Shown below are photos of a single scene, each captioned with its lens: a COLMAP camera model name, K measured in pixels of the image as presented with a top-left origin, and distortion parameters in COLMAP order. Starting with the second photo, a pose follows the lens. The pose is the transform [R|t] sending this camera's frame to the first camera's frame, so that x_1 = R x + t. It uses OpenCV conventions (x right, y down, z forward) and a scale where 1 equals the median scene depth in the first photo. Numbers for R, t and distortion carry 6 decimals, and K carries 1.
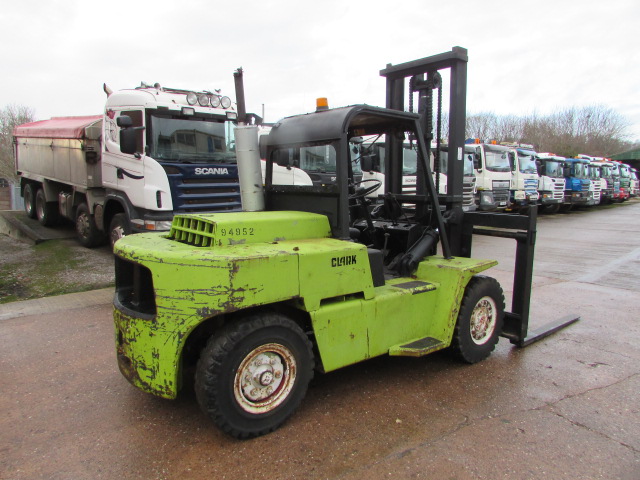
lens RADIAL K [[453.0, 0, 302.5], [0, 453.0, 235.0], [0, 0, 1]] dist [-0.023265, -0.000747]
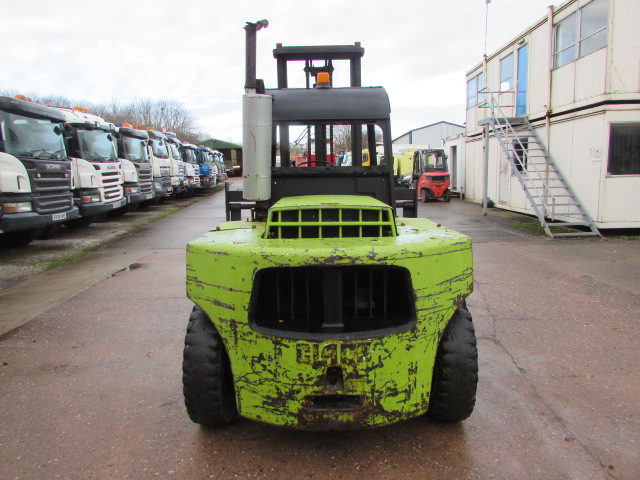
lens RADIAL K [[453.0, 0, 319.1], [0, 453.0, 236.8], [0, 0, 1]] dist [-0.023265, -0.000747]
pose [[0.613557, -0.133138, 0.778346, -1.016401], [0.110623, 0.990456, 0.082218, -0.061166], [-0.781863, 0.035657, 0.622429, 0.595246]]
